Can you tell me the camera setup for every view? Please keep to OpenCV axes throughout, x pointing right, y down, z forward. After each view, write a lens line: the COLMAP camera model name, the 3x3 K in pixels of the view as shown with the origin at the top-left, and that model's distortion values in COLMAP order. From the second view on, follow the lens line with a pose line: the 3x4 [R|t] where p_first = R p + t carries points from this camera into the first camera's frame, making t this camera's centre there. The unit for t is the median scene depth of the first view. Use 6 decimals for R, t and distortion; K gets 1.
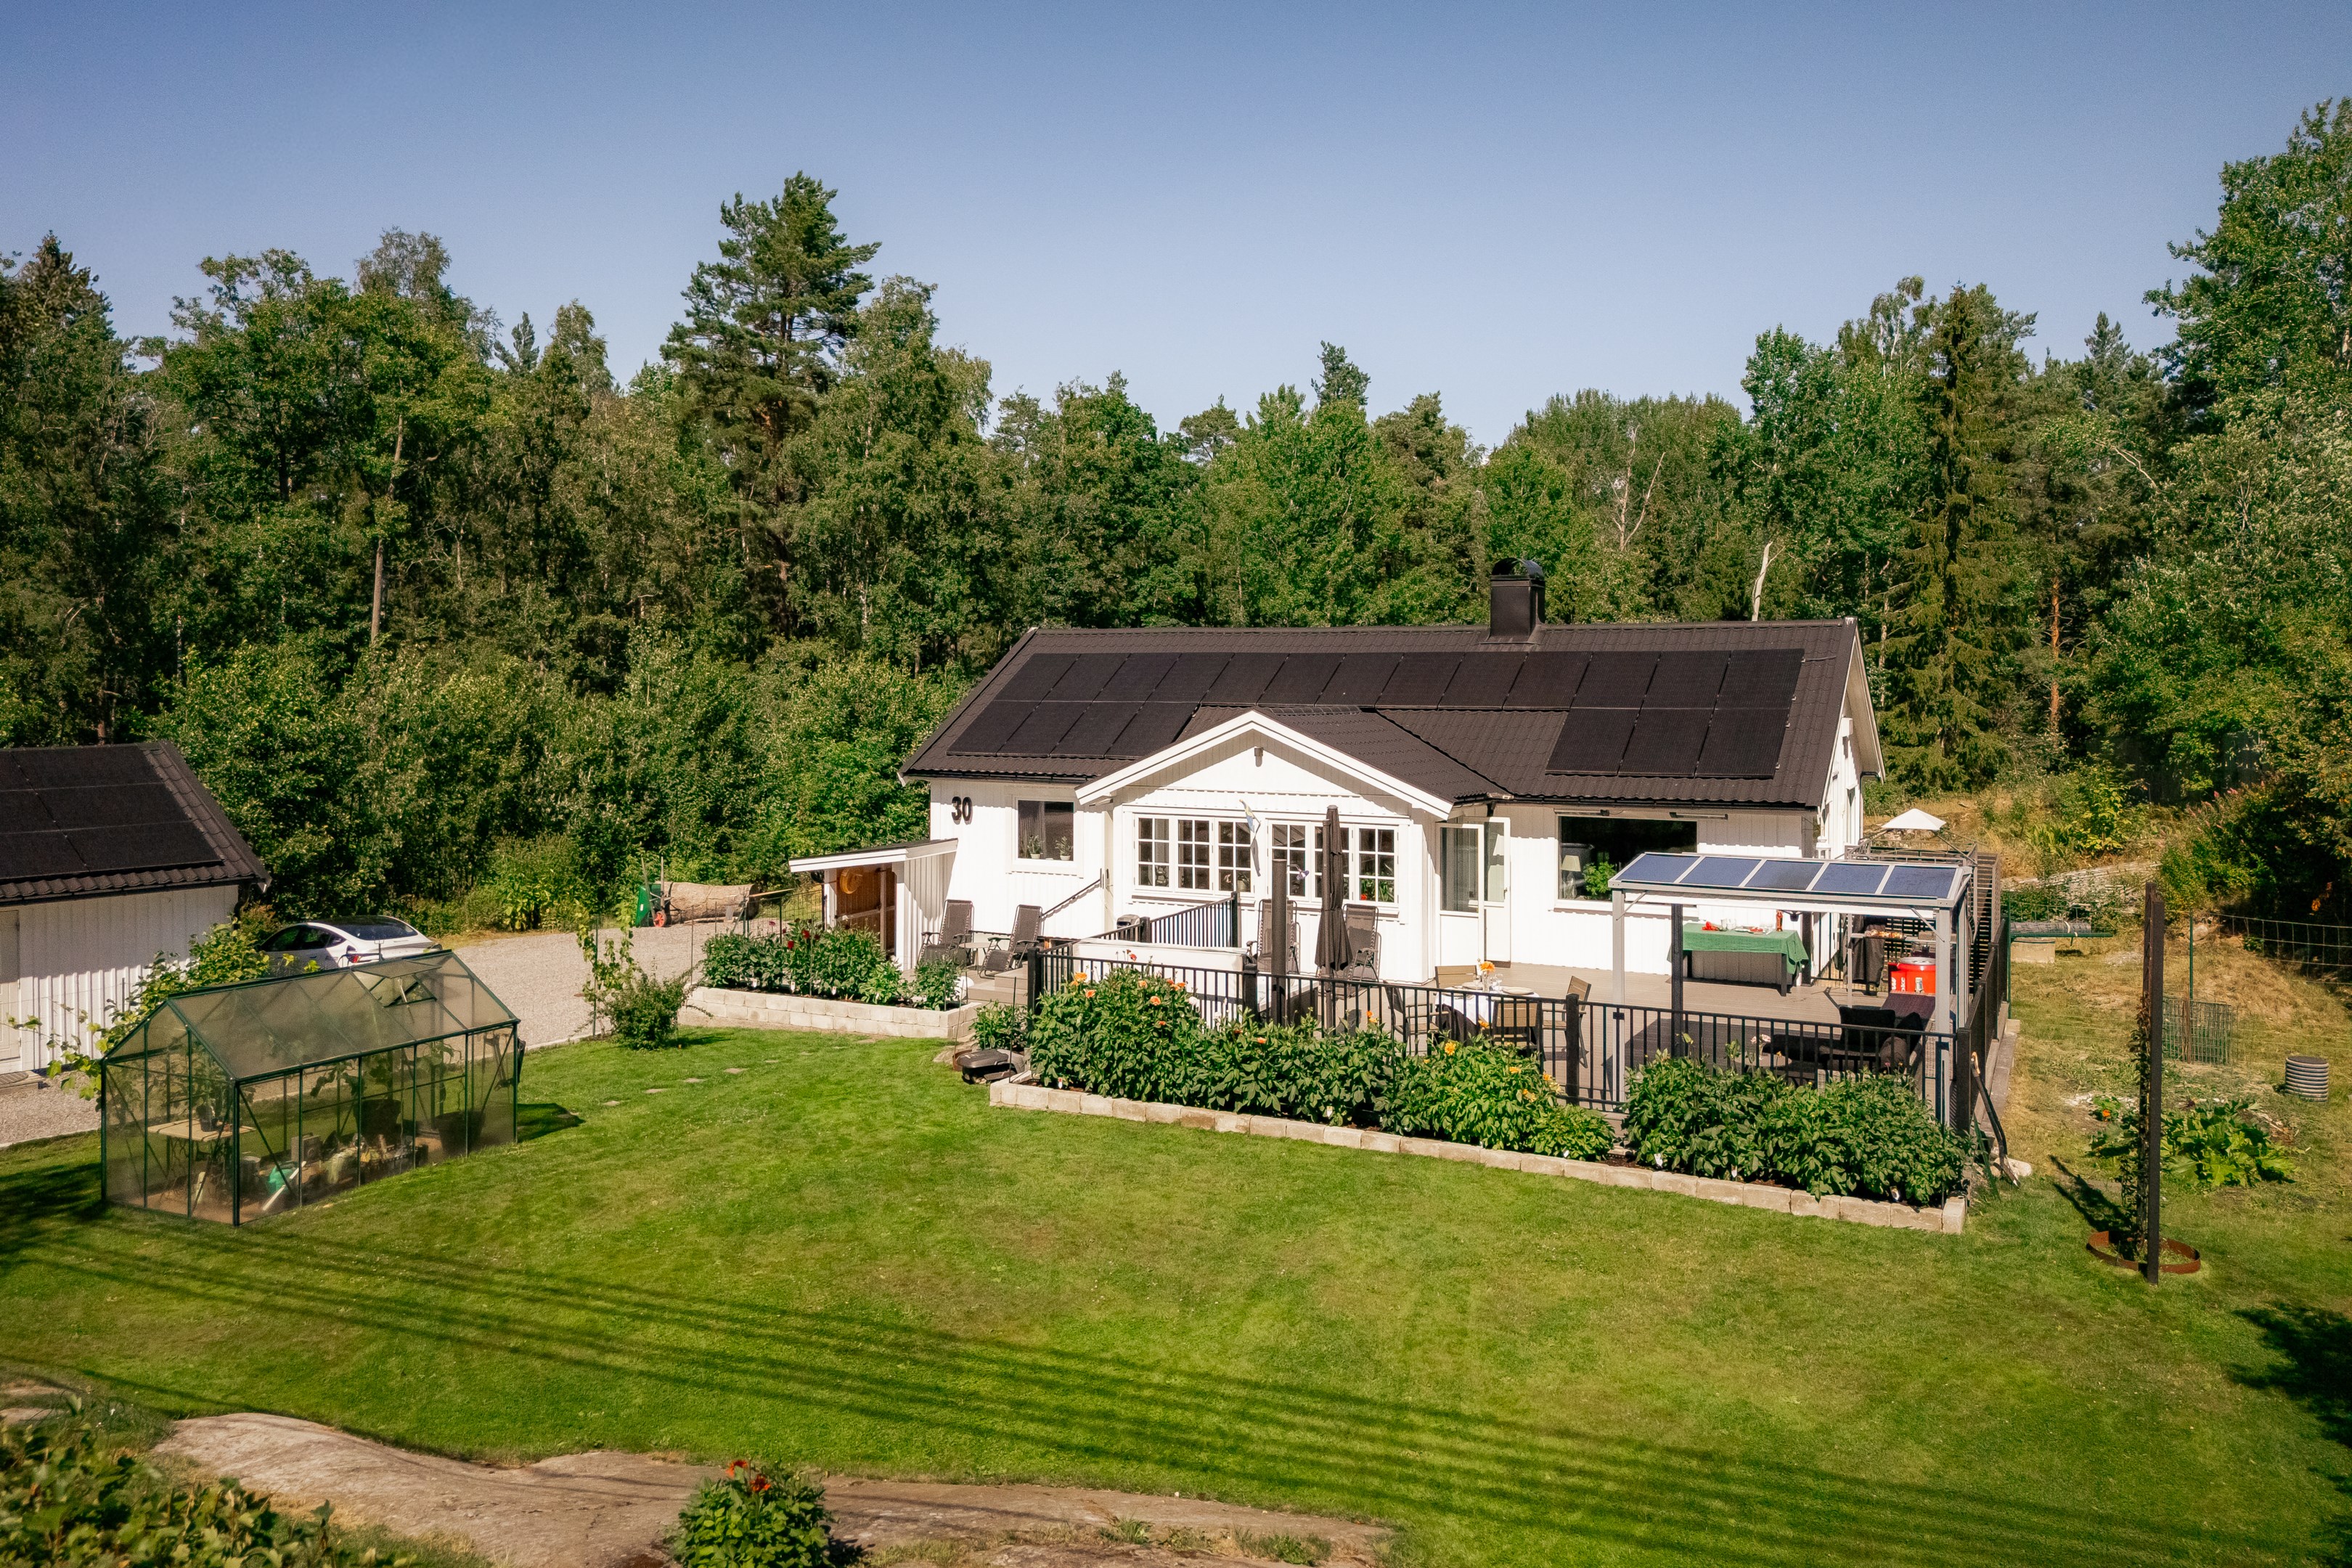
lens RADIAL K [[1821.3, 0, 1102.9], [0, 1821.3, 741.2], [0, 0, 1]] dist [0.067527, -0.049938]
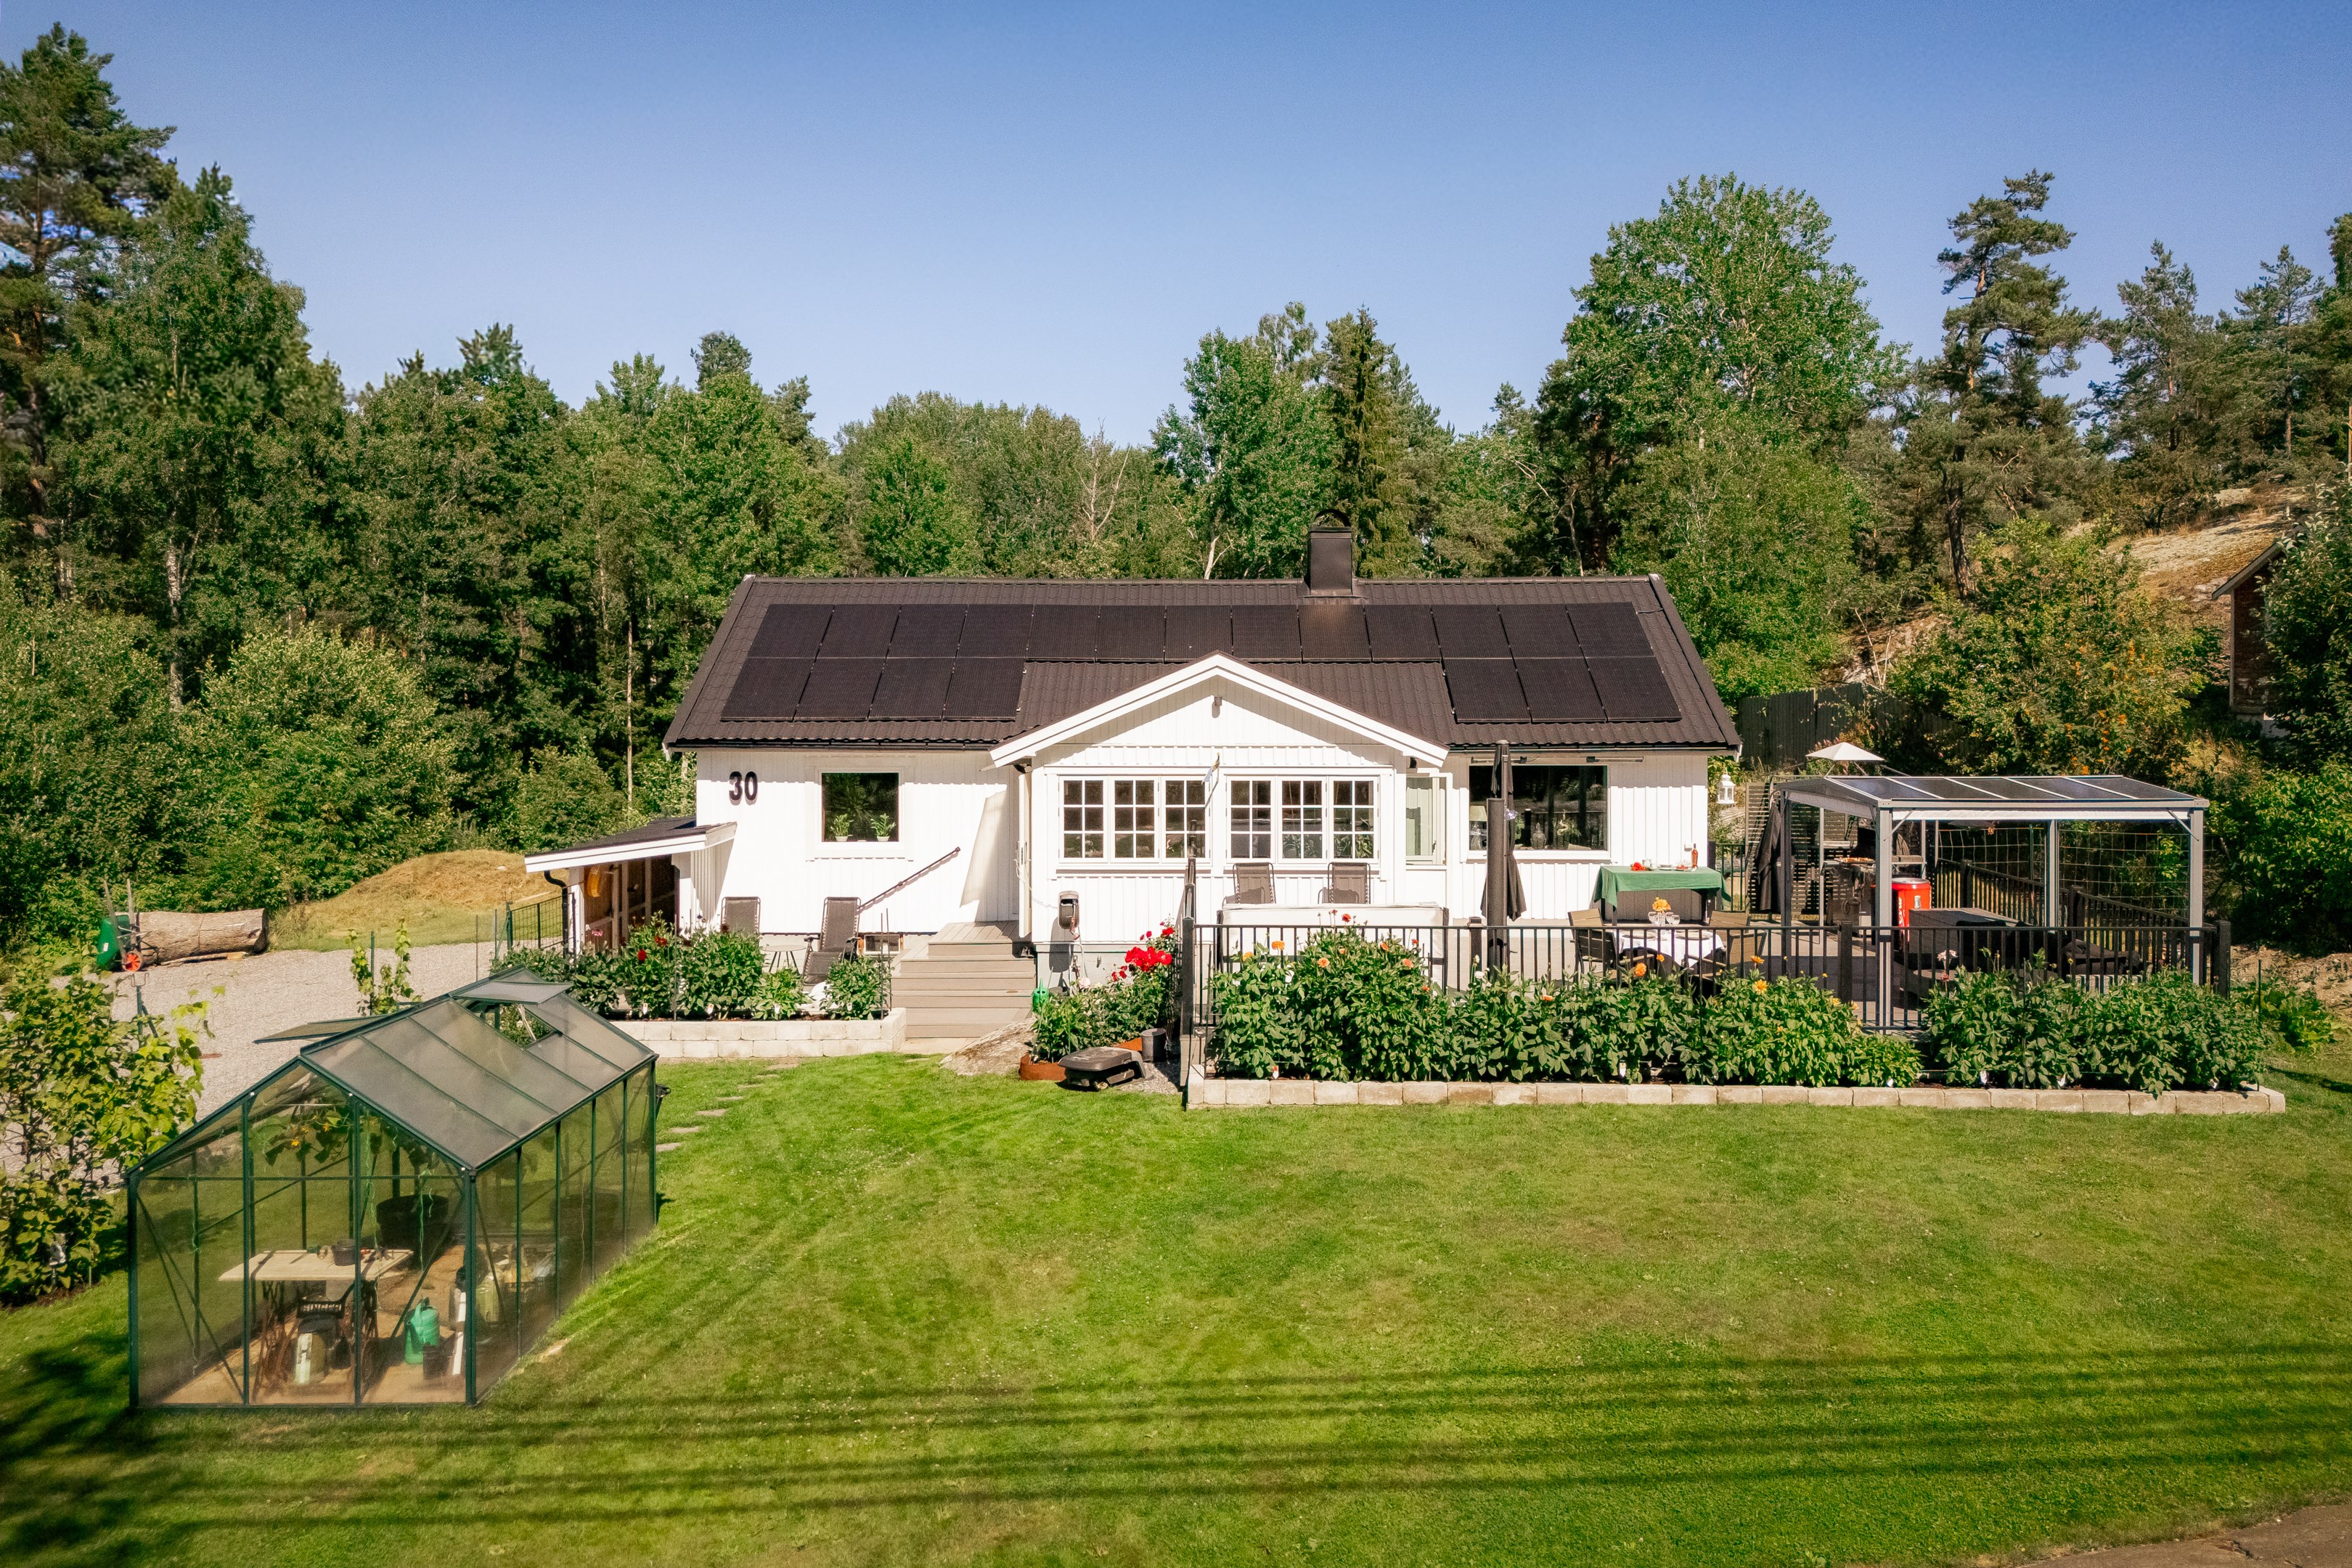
lens RADIAL K [[1821.3, 0, 1180.9], [0, 1821.3, 743.7], [0, 0, 1]] dist [0.067527, -0.049938]
pose [[0.885141, -0.015910, 0.465050, -0.340816], [0.018686, 0.999824, -0.001360, 0.027440], [-0.464947, 0.009893, 0.885283, 0.209249]]
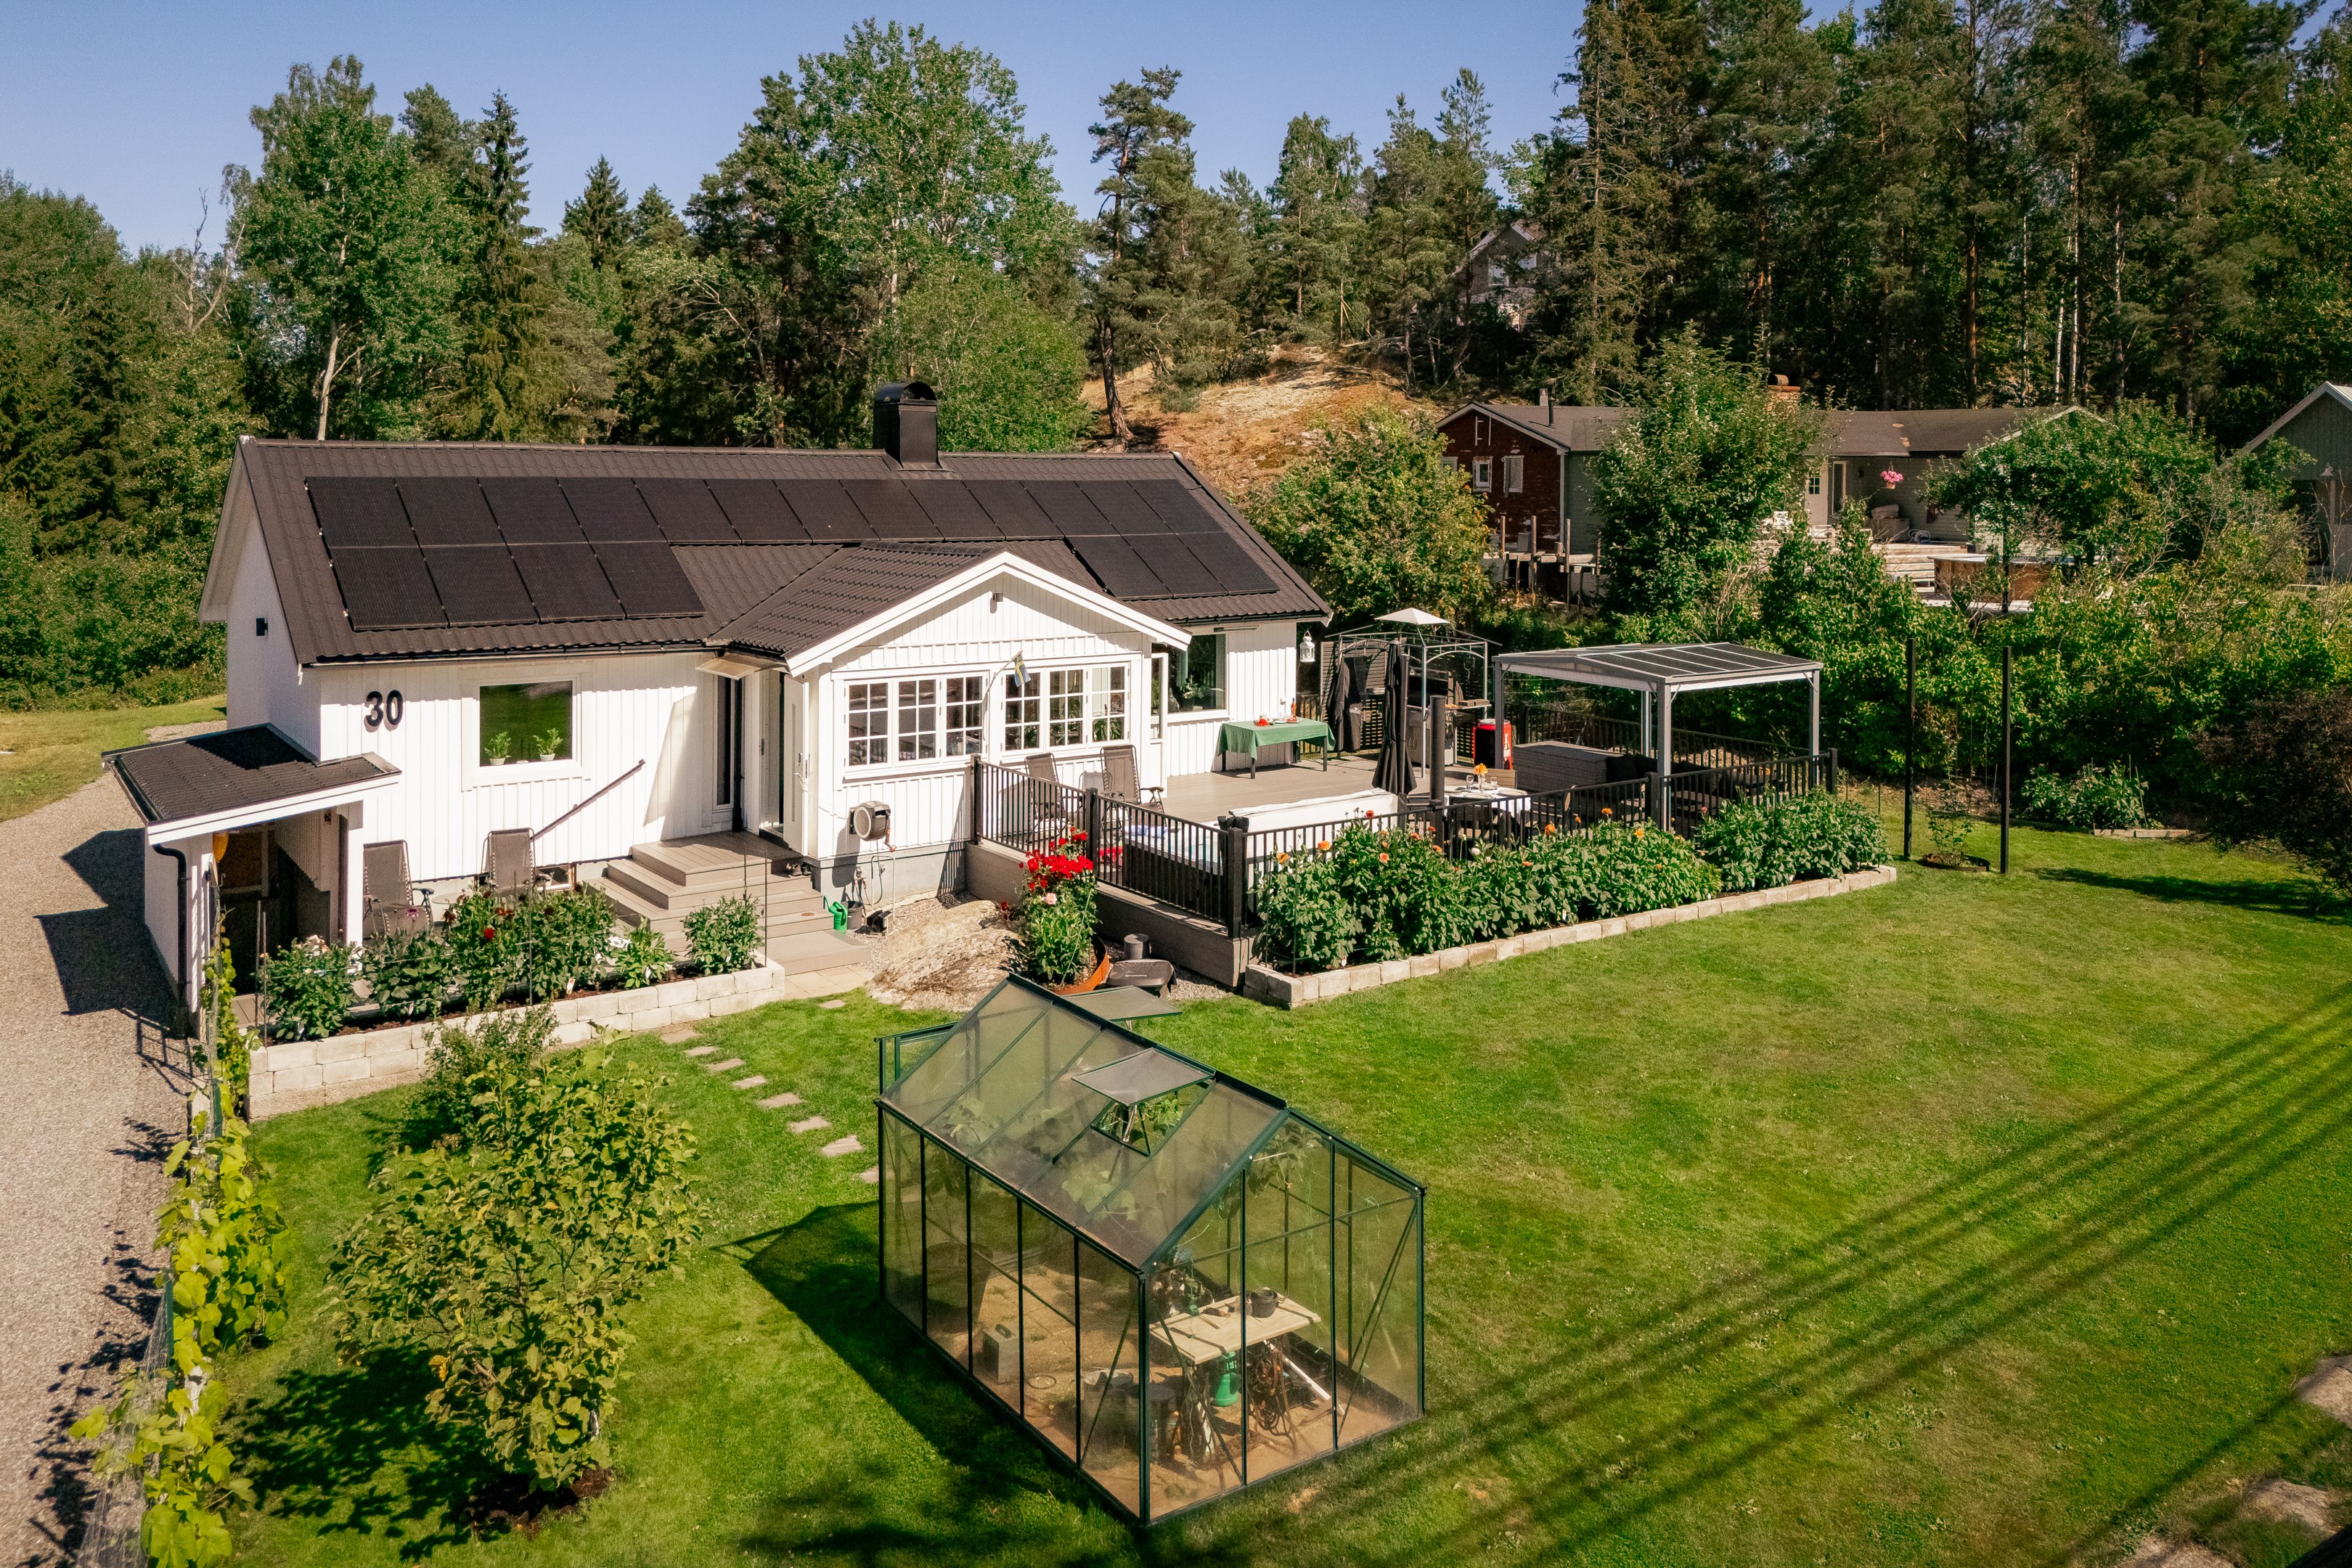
lens RADIAL K [[1821.3, 0, 1228.6], [0, 1821.3, 599.2], [0, 0, 1]] dist [0.067527, -0.049938]
pose [[0.433662, -0.063177, 0.898858, -0.666763], [0.029723, 0.997999, 0.055805, -0.039560], [-0.900585, 0.002516, 0.434672, 0.489640]]
